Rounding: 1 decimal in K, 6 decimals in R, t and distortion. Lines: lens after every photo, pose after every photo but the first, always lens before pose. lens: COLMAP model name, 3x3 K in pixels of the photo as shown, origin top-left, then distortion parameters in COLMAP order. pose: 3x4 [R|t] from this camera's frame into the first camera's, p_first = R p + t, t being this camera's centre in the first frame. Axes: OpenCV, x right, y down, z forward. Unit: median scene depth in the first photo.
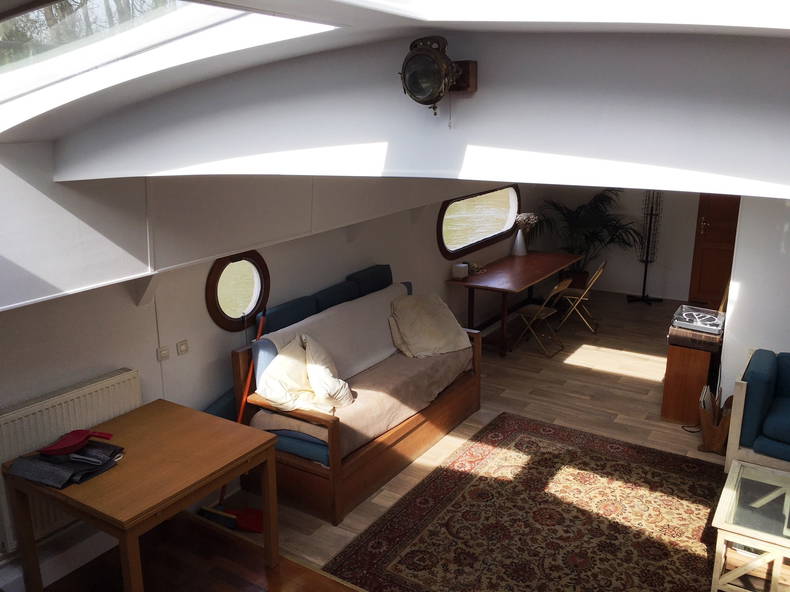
lens RADIAL K [[652.9, 0, 395.0], [0, 652.9, 296.0], [0, 0, 1]] dist [0.003340, 0.000773]
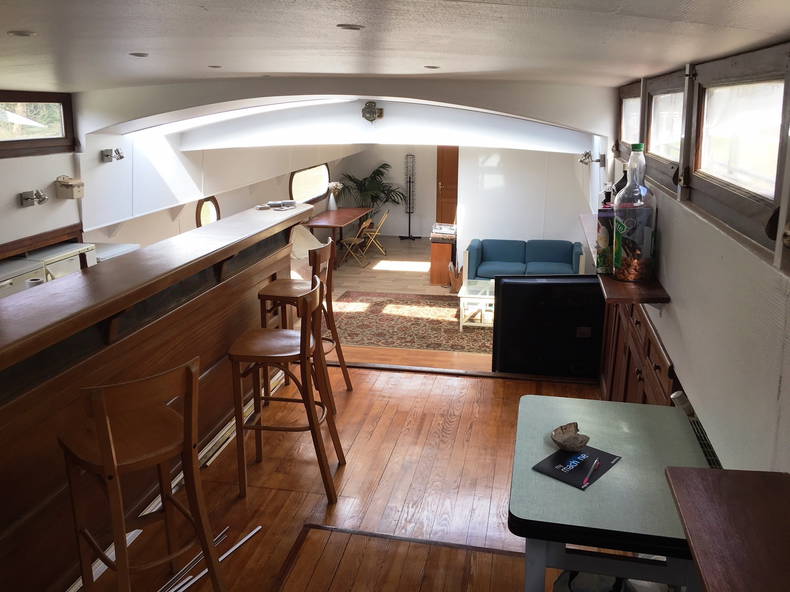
lens RADIAL K [[652.9, 0, 395.0], [0, 652.9, 296.0], [0, 0, 1]] dist [0.003340, 0.000773]
pose [[0.929620, -0.093030, 0.356583, -0.357144], [0.091246, 0.995588, 0.021861, 0.177224], [-0.357044, 0.012215, 0.934008, -0.706283]]
